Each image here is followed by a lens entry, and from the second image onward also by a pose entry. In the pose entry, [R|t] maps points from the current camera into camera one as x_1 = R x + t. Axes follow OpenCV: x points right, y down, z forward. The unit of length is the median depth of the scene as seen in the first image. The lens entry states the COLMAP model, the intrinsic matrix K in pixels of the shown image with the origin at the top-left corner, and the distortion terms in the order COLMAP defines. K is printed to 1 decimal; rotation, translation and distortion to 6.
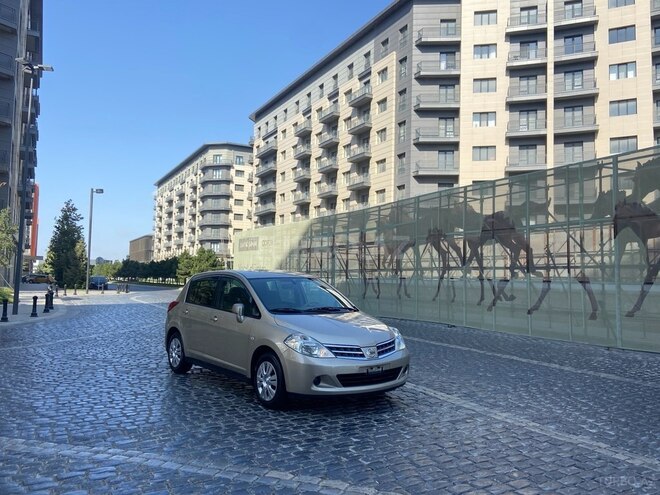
lens RADIAL K [[548.0, 0, 330.9], [0, 548.0, 247.8], [0, 0, 1]] dist [0.114837, -0.135164]
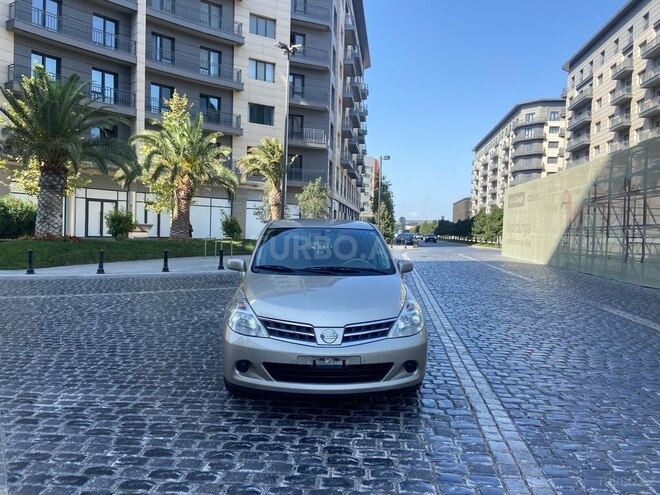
lens RADIAL K [[499.2, 0, 327.5], [0, 499.2, 246.3], [0, 0, 1]] dist [0.112113, -0.128133]
pose [[0.823387, 0.023164, -0.567008, 0.047017], [0.018367, 0.997555, 0.067426, 0.004557], [0.567184, -0.065932, 0.820948, 0.057400]]
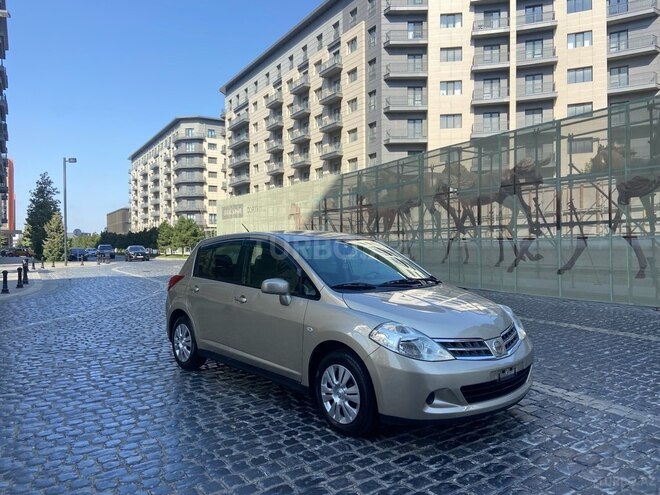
lens RADIAL K [[499.2, 0, 336.3], [0, 499.2, 250.9], [0, 0, 1]] dist [0.112113, -0.128133]
pose [[0.996870, -0.028761, 0.073636, -0.018440], [0.023642, 0.997304, 0.069473, 0.003229], [-0.075435, -0.067515, 0.994862, 0.047471]]
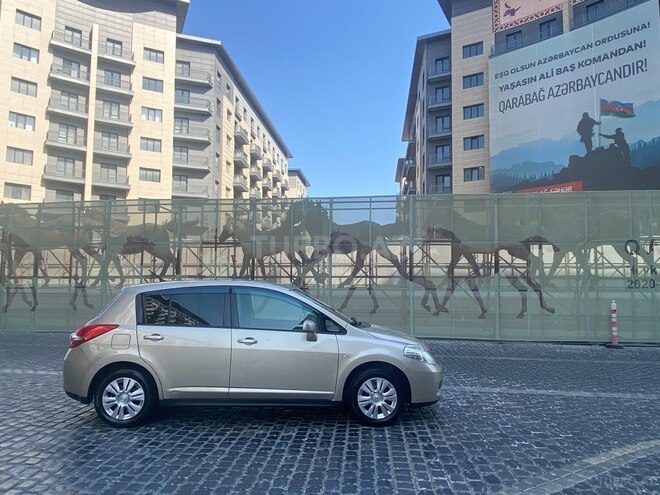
lens RADIAL K [[499.2, 0, 325.4], [0, 499.2, 246.0], [0, 0, 1]] dist [0.112113, -0.128133]
pose [[0.579514, 0.064063, 0.812440, -0.130993], [-0.046925, 0.997875, -0.045213, 0.000711], [-0.813610, -0.011922, 0.581289, 0.048320]]
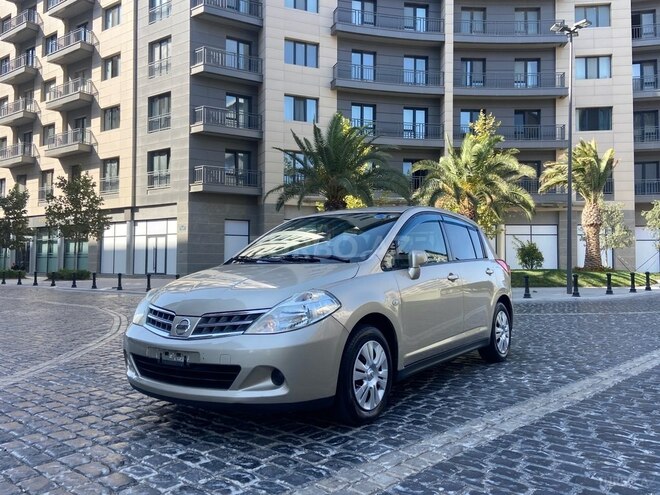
lens RADIAL K [[548.0, 0, 345.9], [0, 548.0, 241.7], [0, 0, 1]] dist [0.114837, -0.135164]
pose [[0.301570, -0.060811, -0.951503, 0.072320], [0.055689, 0.997384, -0.046093, 0.016182], [0.951816, -0.039088, 0.304167, 0.112391]]
